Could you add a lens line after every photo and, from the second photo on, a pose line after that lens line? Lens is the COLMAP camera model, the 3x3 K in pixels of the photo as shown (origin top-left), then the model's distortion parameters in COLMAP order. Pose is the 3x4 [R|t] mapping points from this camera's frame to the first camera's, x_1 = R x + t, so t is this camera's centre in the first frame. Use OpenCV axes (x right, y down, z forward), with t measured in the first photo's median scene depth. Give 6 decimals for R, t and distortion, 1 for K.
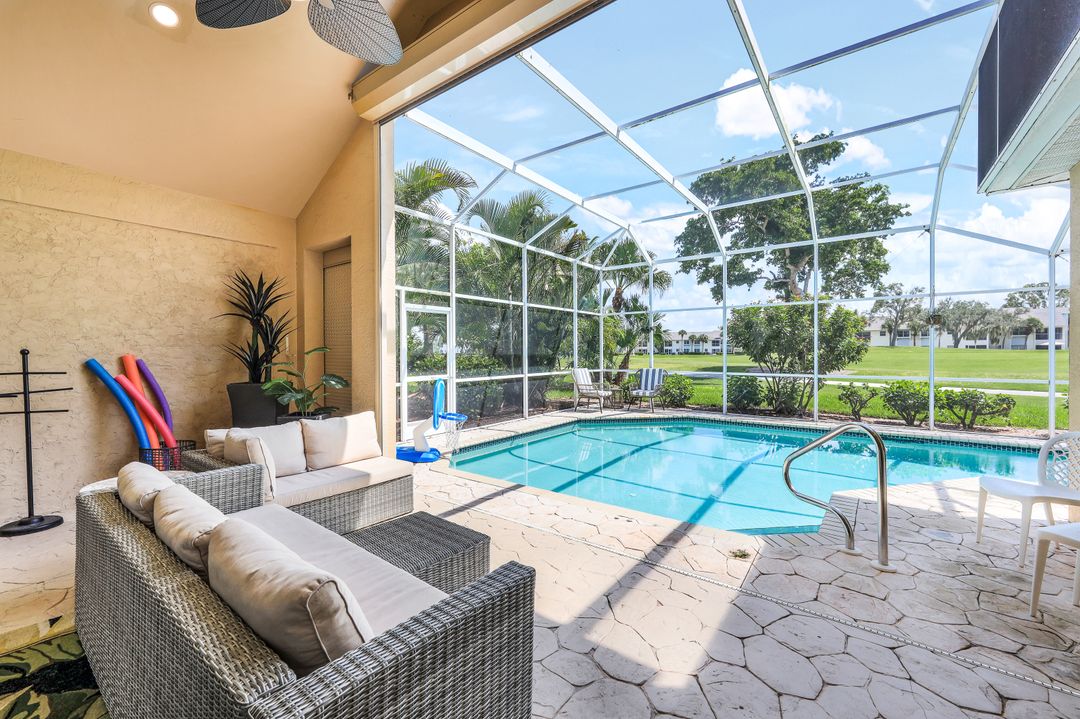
lens RADIAL K [[437.4, 0, 533.6], [0, 437.4, 358.6], [0, 0, 1]] dist [-0.000950, 0.000116]
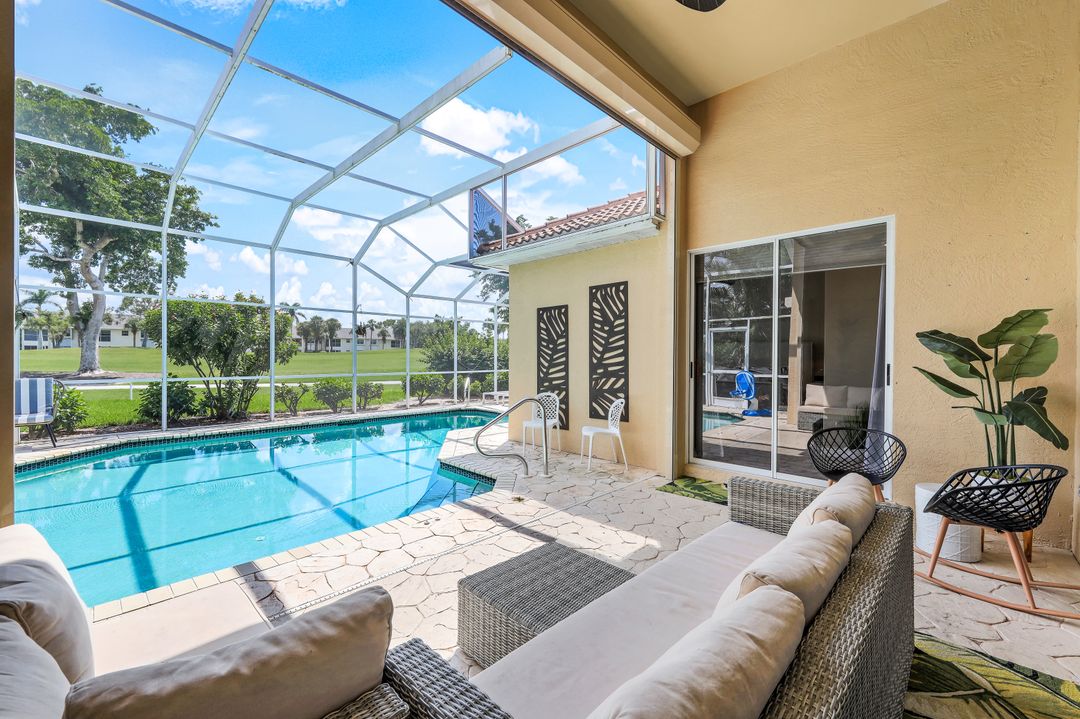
lens RADIAL K [[437.4, 0, 533.5], [0, 437.4, 359.1], [0, 0, 1]] dist [-0.000950, 0.000116]
pose [[0.117177, -0.003989, 0.993103, -0.255425], [0.005658, 0.999978, 0.003349, -0.002580], [-0.993095, 0.005226, 0.117197, 0.216545]]
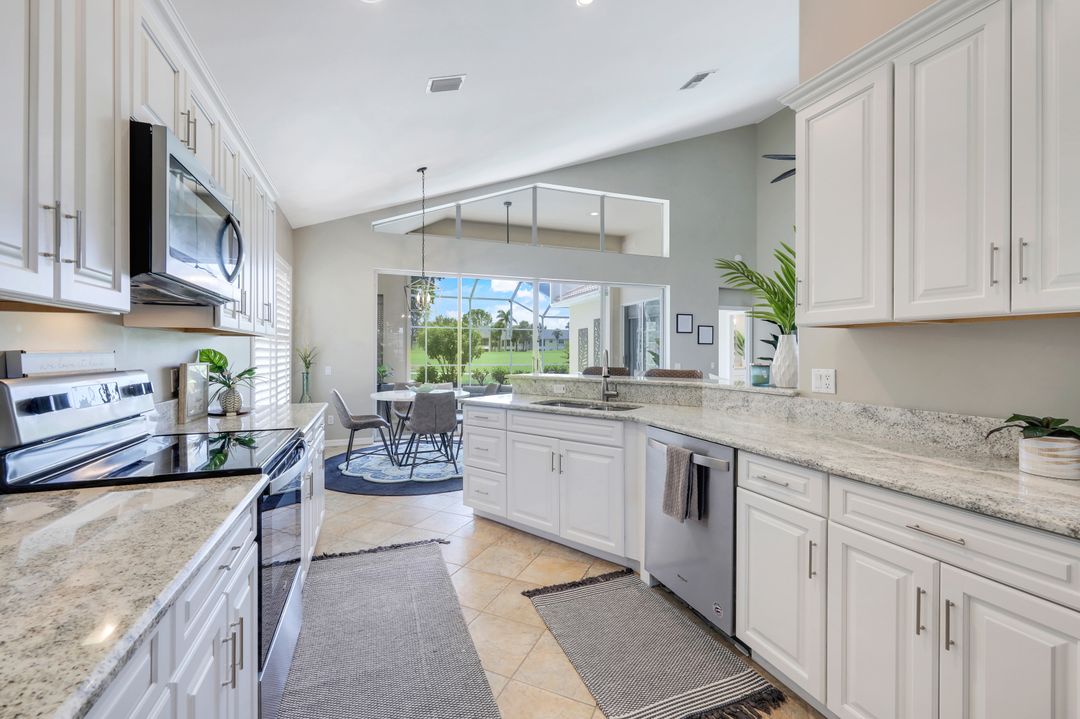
lens RADIAL K [[439.9, 0, 532.6], [0, 439.9, 353.5], [0, 0, 1]] dist [-0.005345, 0.000998]
pose [[0.541547, 0.003411, 0.840664, -0.744361], [0.006194, 0.999948, -0.008047, 0.004485], [-0.840648, 0.009565, 0.541498, -0.281346]]
